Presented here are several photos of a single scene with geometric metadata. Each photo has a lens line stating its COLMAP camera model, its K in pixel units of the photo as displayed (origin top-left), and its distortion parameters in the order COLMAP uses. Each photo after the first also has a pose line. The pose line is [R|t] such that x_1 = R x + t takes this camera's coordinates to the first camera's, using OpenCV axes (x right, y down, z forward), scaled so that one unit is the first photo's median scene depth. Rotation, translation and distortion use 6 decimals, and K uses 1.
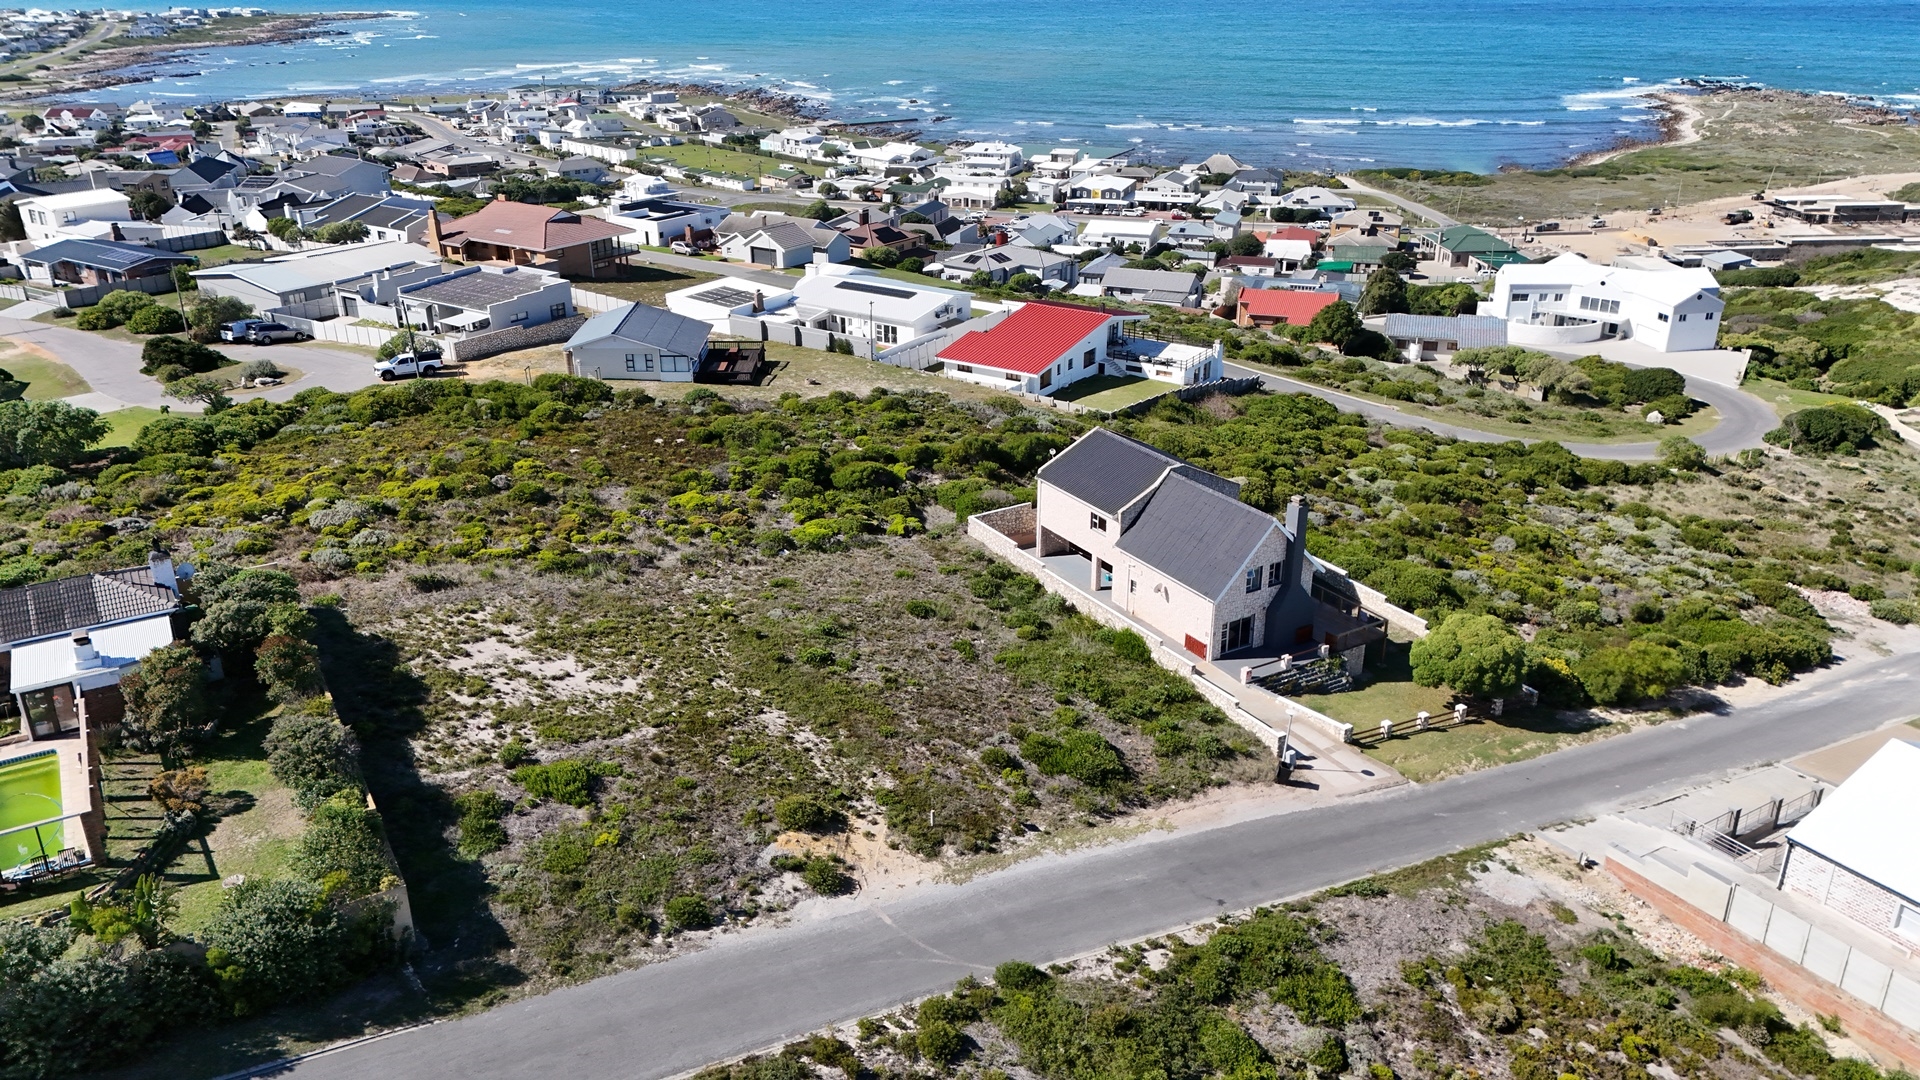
lens RADIAL K [[1402.7, 0, 956.4], [0, 1402.7, 541.9], [0, 0, 1]] dist [0.083678, -0.081527]
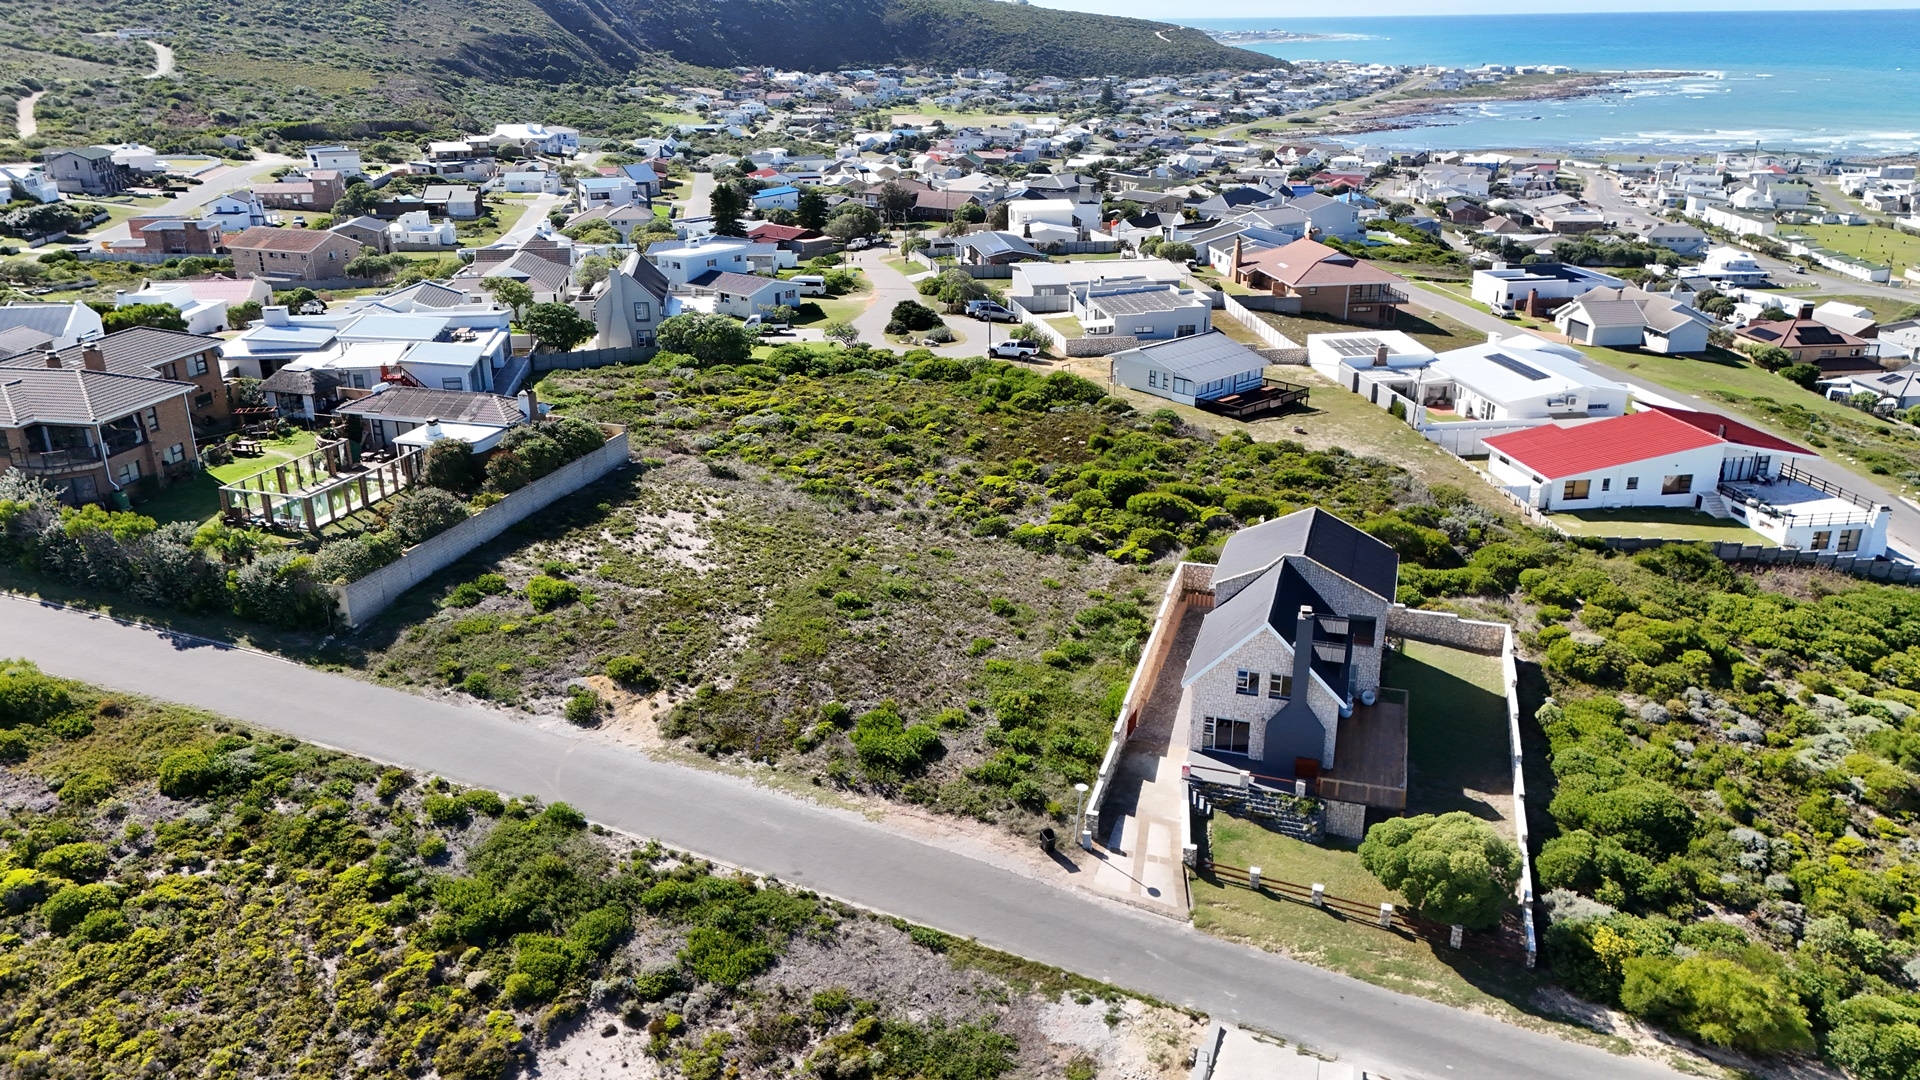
lens RADIAL K [[1395.8, 0, 960.0], [0, 1395.8, 540.0], [0, 0, 1]] dist [0.132509, -0.150265]
pose [[0.665591, 0.262832, -0.698504, 0.692653], [-0.289545, 0.953567, 0.082904, -0.081475], [0.687860, 0.147068, 0.710788, 0.207732]]
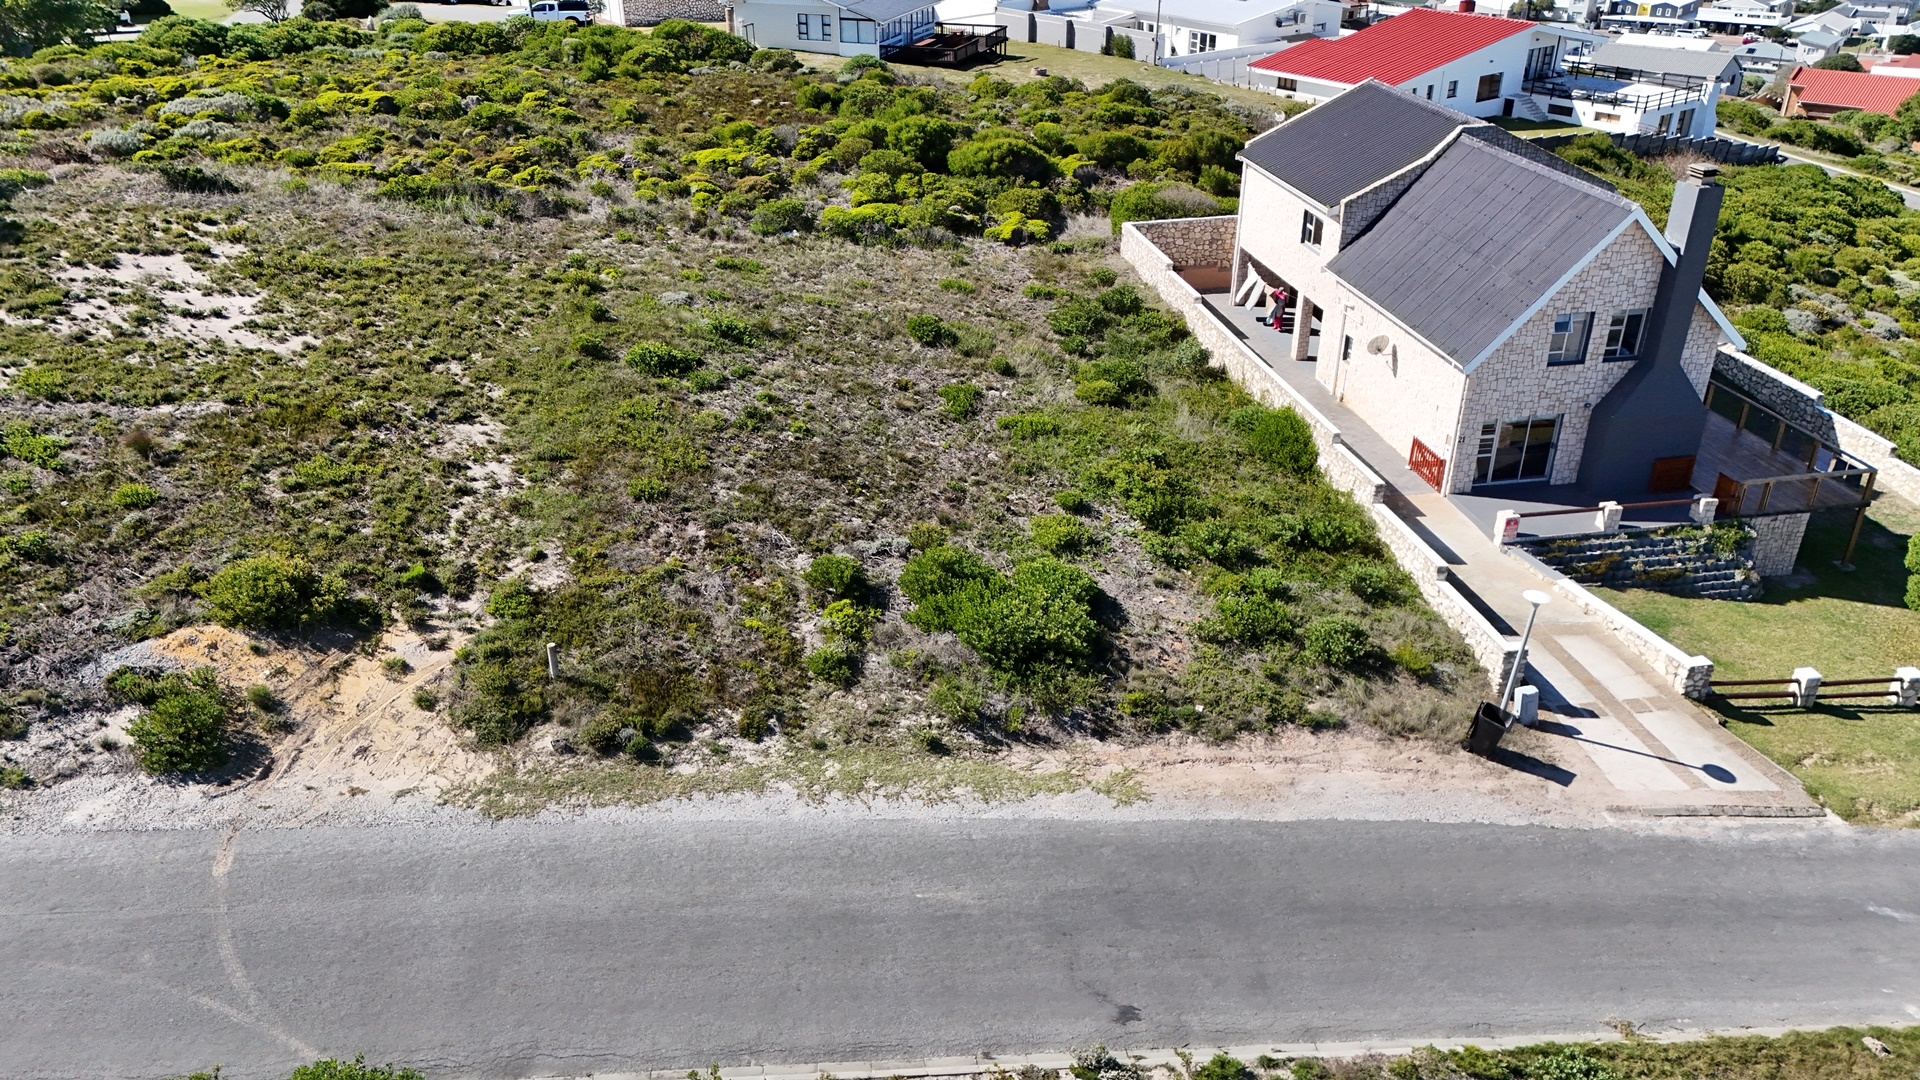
lens RADIAL K [[1402.7, 0, 956.4], [0, 1402.7, 541.9], [0, 0, 1]] dist [0.083678, -0.081527]
pose [[0.936310, 0.162497, -0.311318, 0.175769], [-0.135059, 0.984944, 0.107906, 0.070303], [0.324165, -0.058987, 0.944160, 0.463799]]
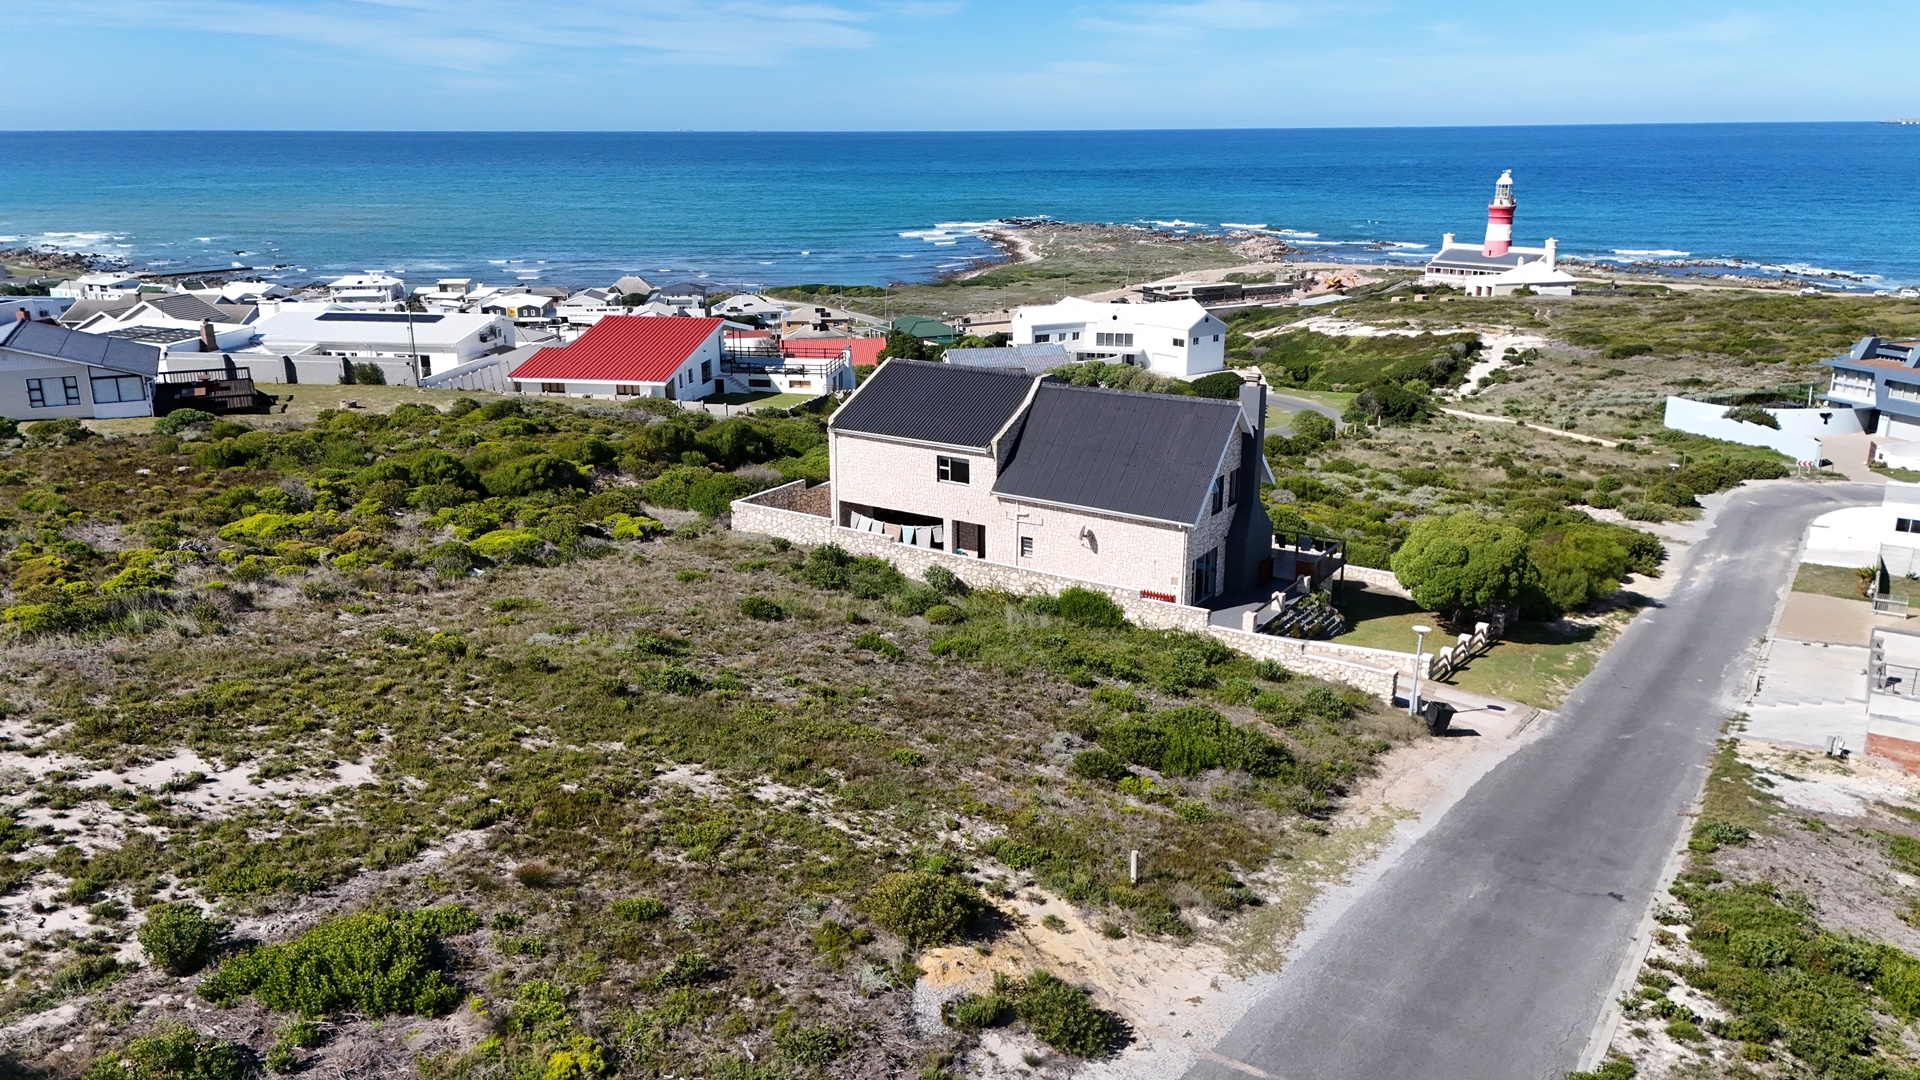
lens RADIAL K [[1402.7, 0, 956.4], [0, 1402.7, 541.9], [0, 0, 1]] dist [0.083678, -0.081527]
pose [[0.900491, -0.121108, 0.417671, -0.204623], [0.168222, 0.982678, -0.077746, 0.081997], [-0.401020, 0.140271, 0.905266, 0.408473]]
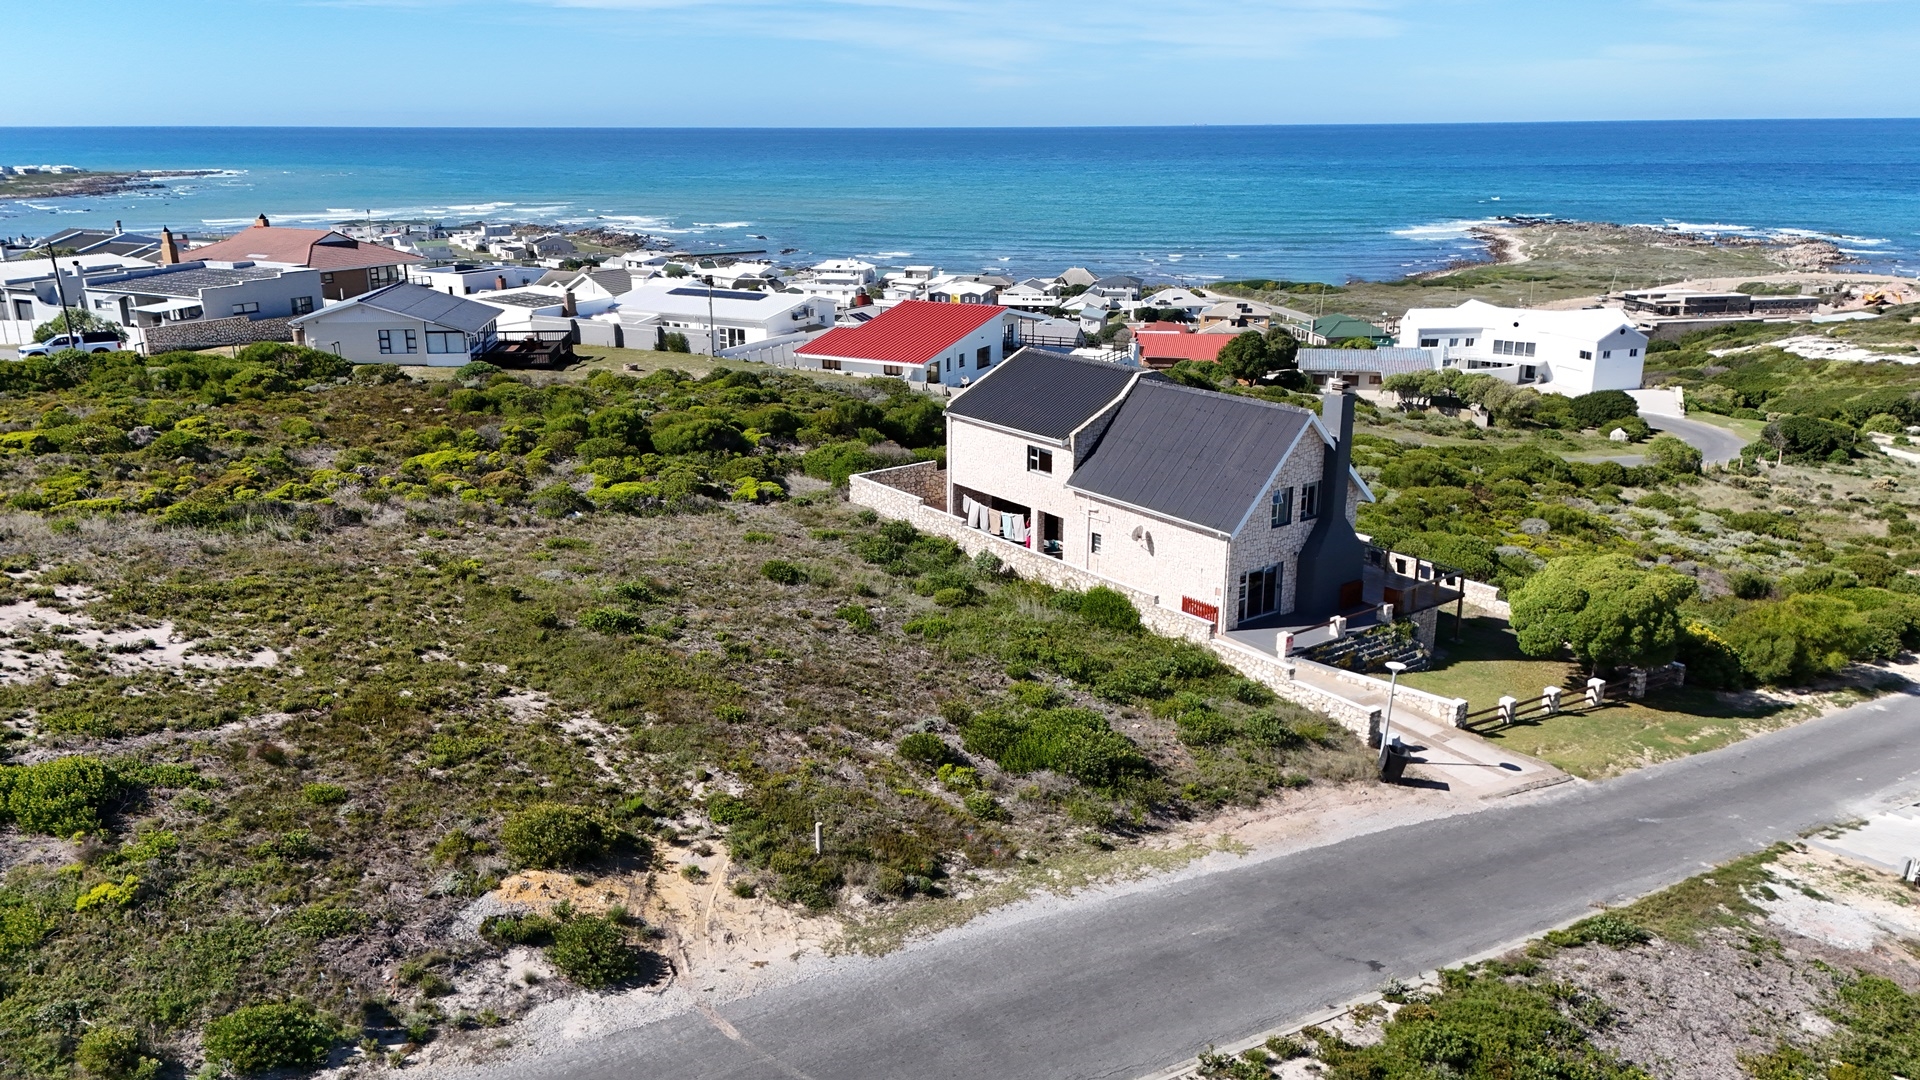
lens RADIAL K [[1402.7, 0, 956.4], [0, 1402.7, 541.9], [0, 0, 1]] dist [0.083678, -0.081527]
pose [[0.994391, -0.028229, 0.101933, -0.012306], [0.039310, 0.993331, -0.108393, 0.108868], [-0.098193, 0.111792, 0.988868, 0.346812]]
